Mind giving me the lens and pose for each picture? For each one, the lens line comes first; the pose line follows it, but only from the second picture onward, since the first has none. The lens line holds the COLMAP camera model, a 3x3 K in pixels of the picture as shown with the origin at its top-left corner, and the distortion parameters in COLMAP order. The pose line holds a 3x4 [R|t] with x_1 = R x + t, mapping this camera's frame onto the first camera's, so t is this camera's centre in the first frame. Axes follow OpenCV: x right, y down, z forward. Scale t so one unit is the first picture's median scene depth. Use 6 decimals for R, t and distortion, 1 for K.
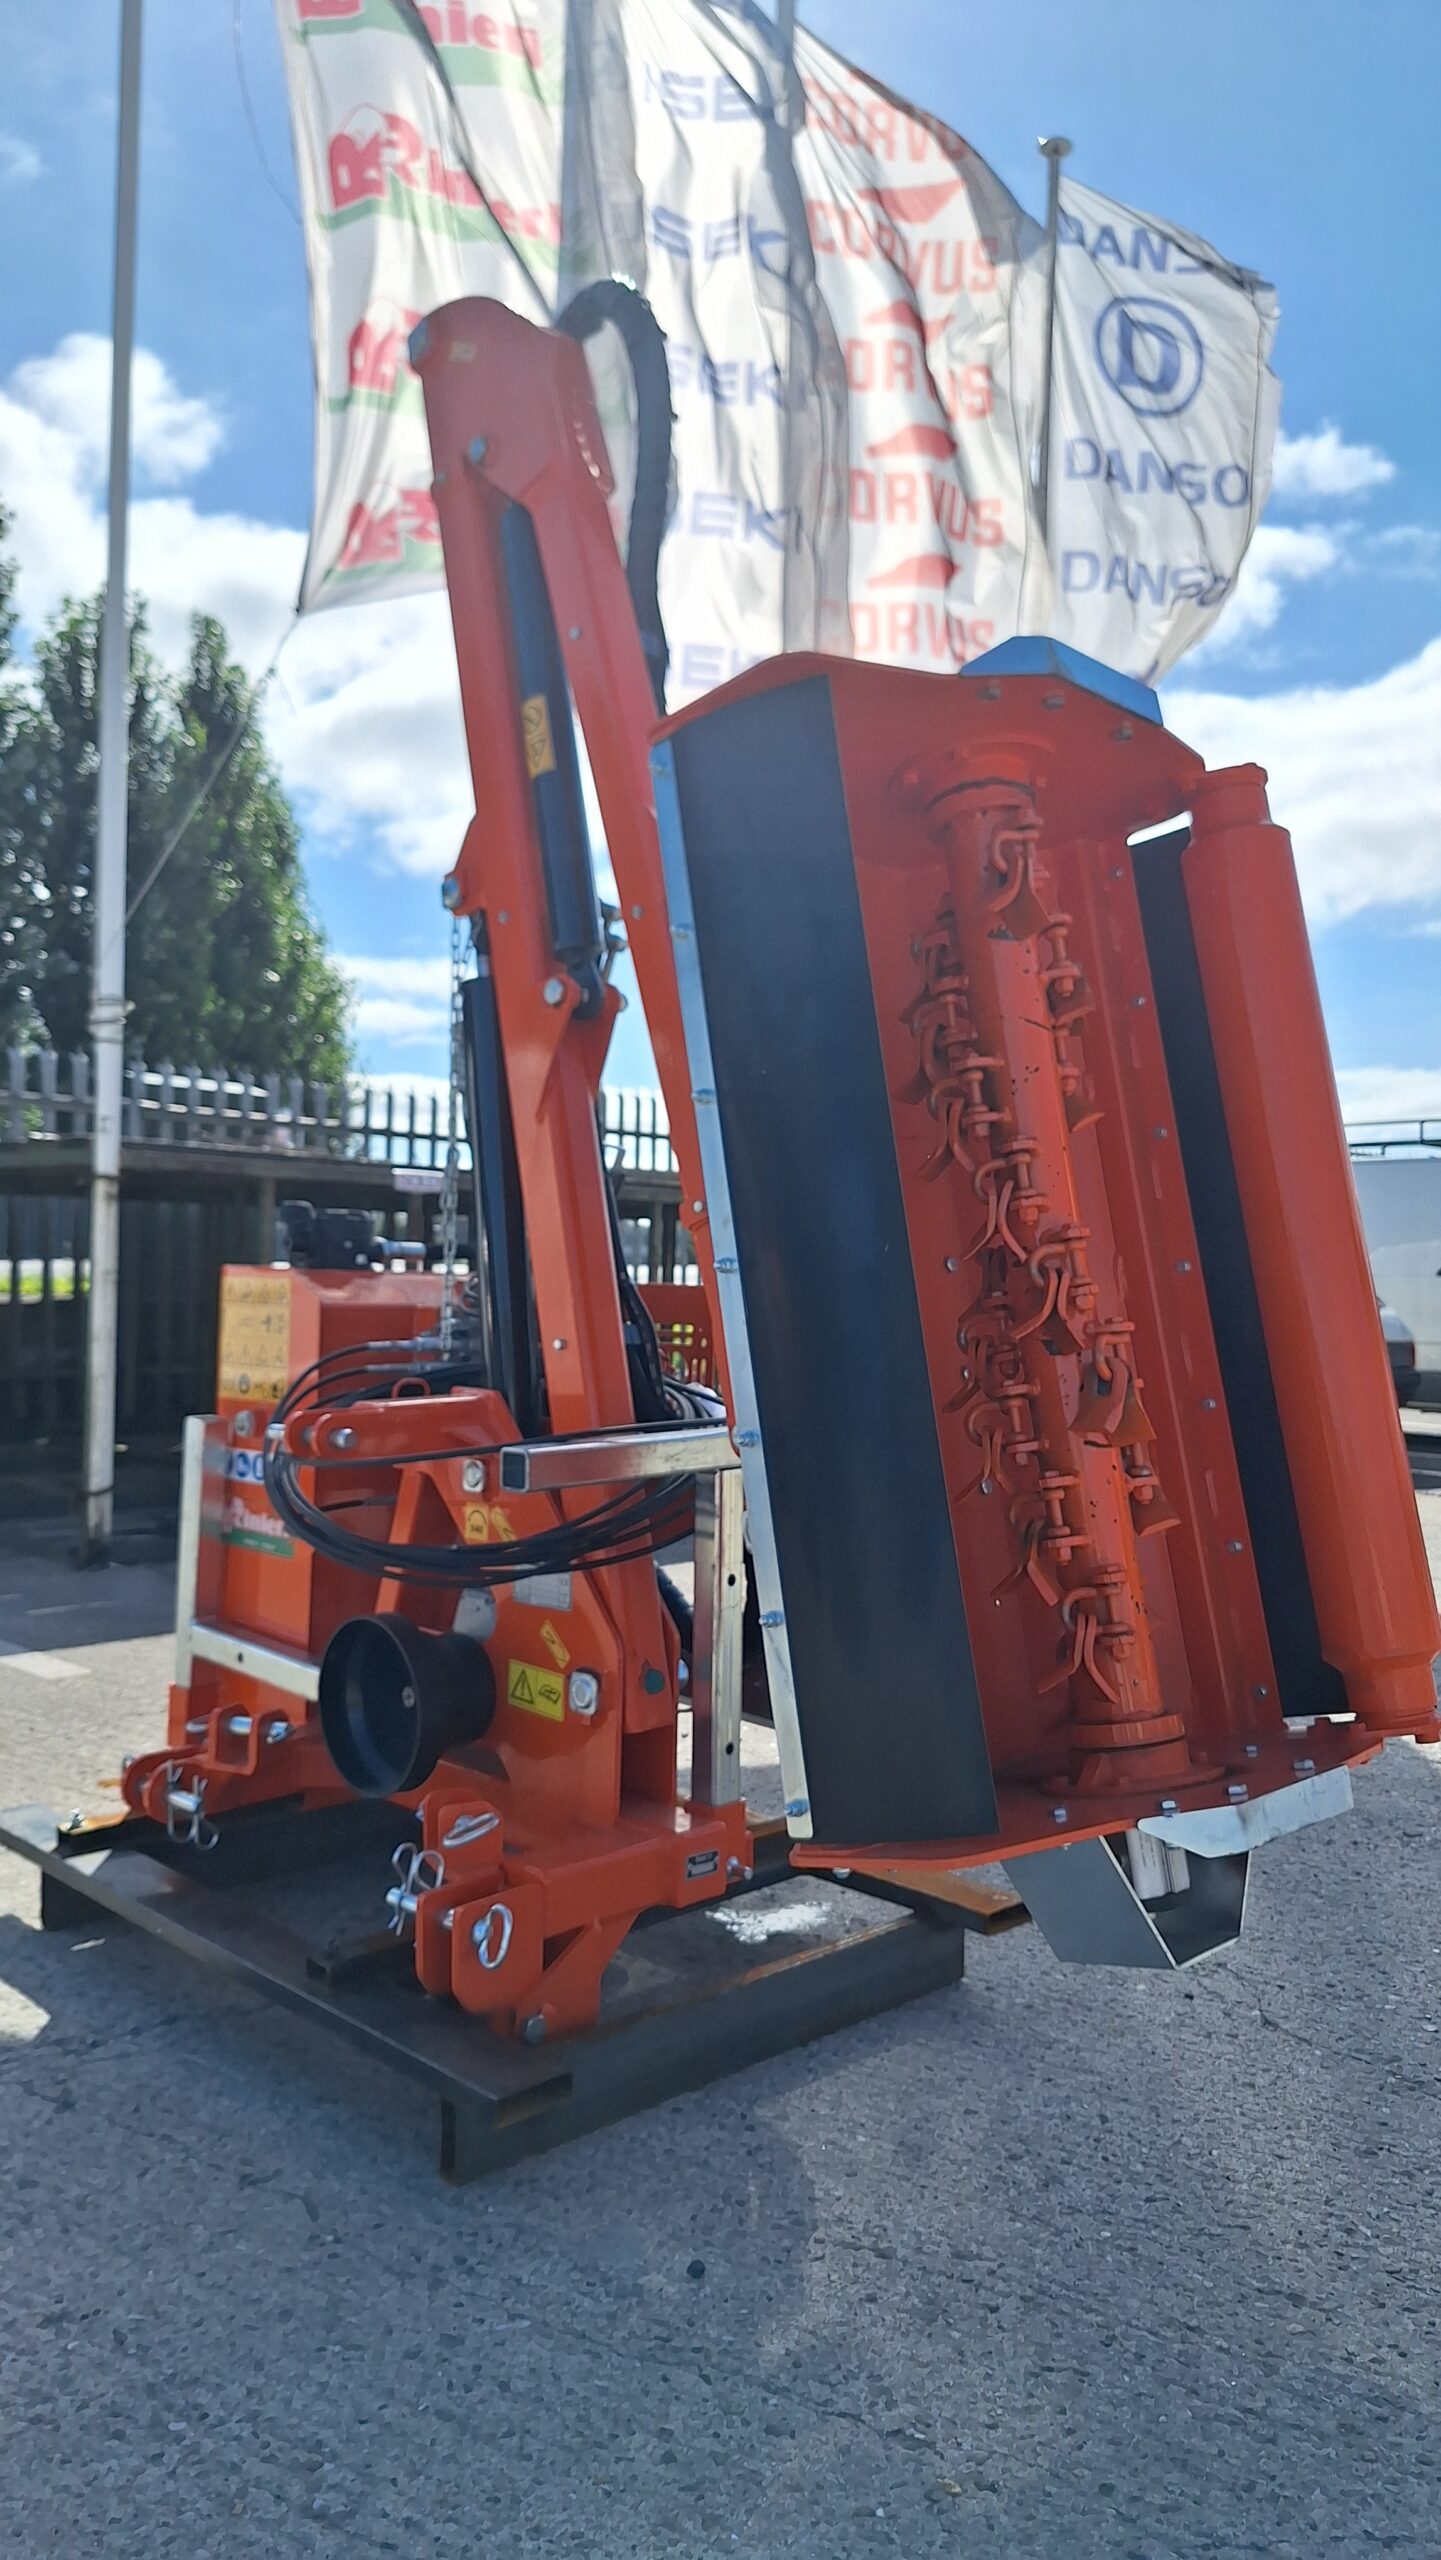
lens RADIAL K [[1805.0, 0, 737.3], [0, 1805.0, 1277.1], [0, 0, 1]] dist [0.049906, -0.058603]
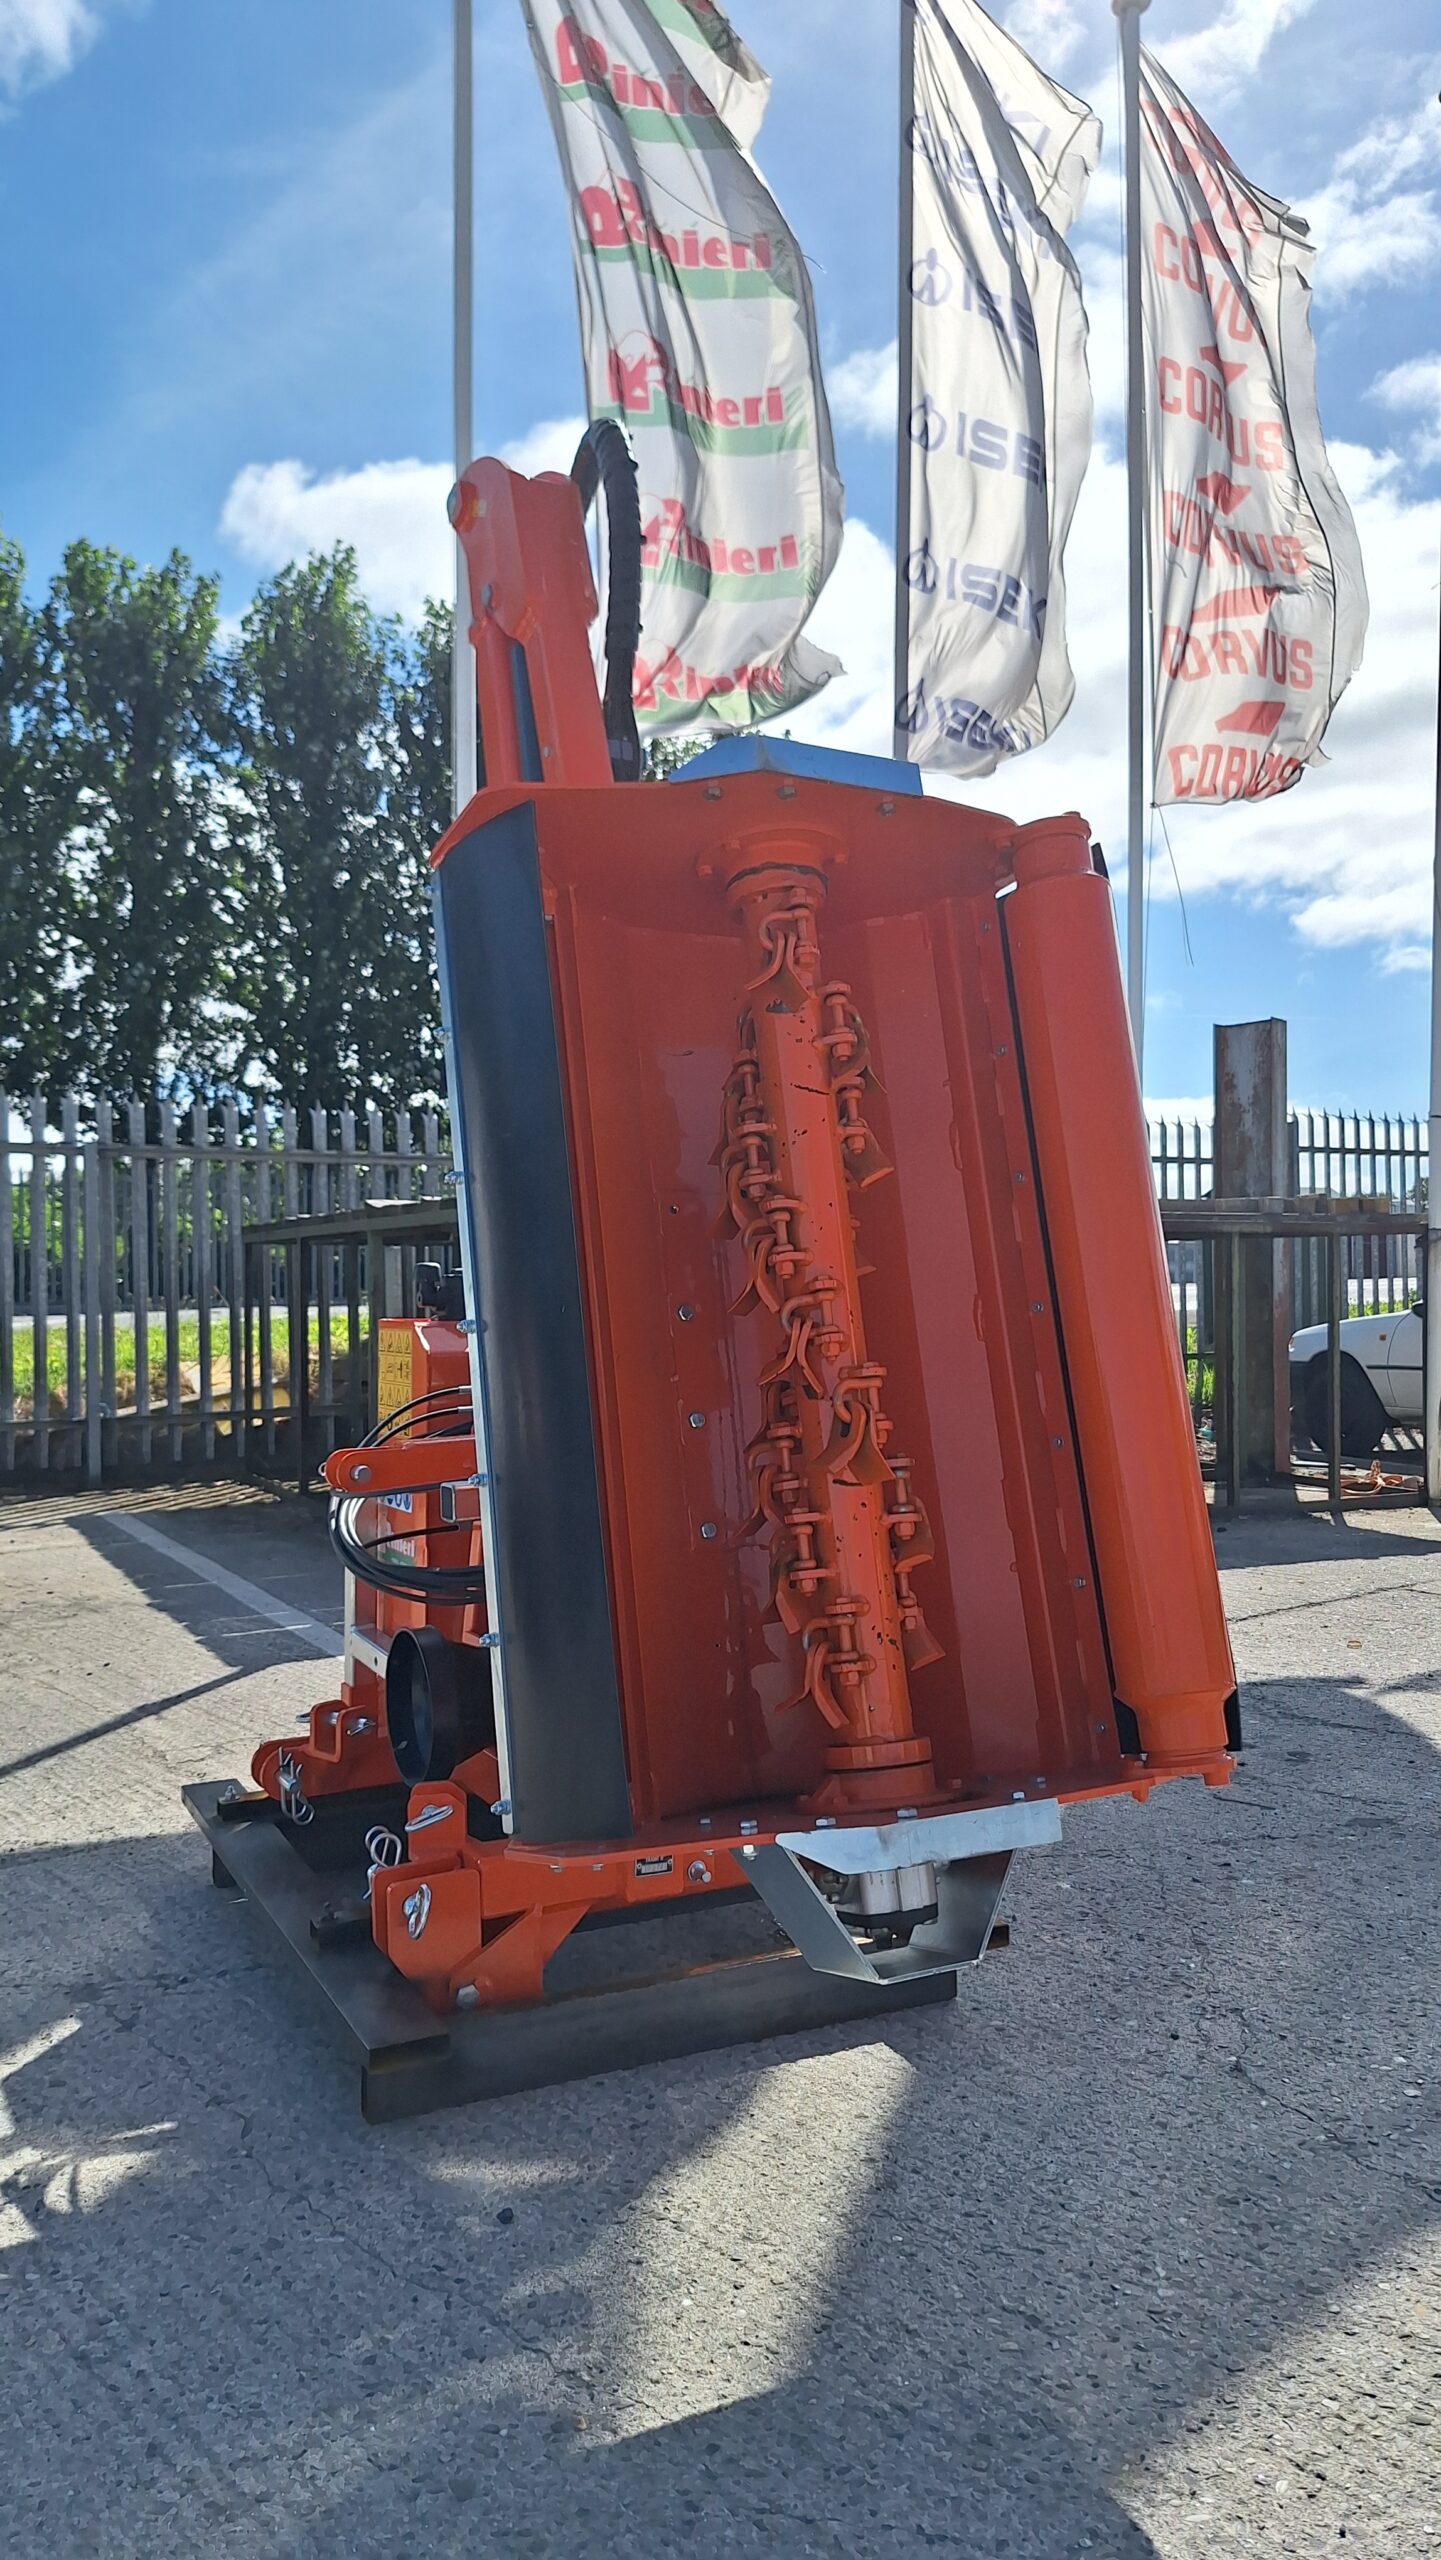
lens RADIAL K [[1805.0, 0, 734.9], [0, 1805.0, 1270.7], [0, 0, 1]] dist [0.049906, -0.058603]
pose [[0.948387, -0.033881, -0.315302, 0.468660], [0.029174, 0.999381, -0.019640, -0.012829], [0.315772, 0.009428, 0.948788, -0.028072]]
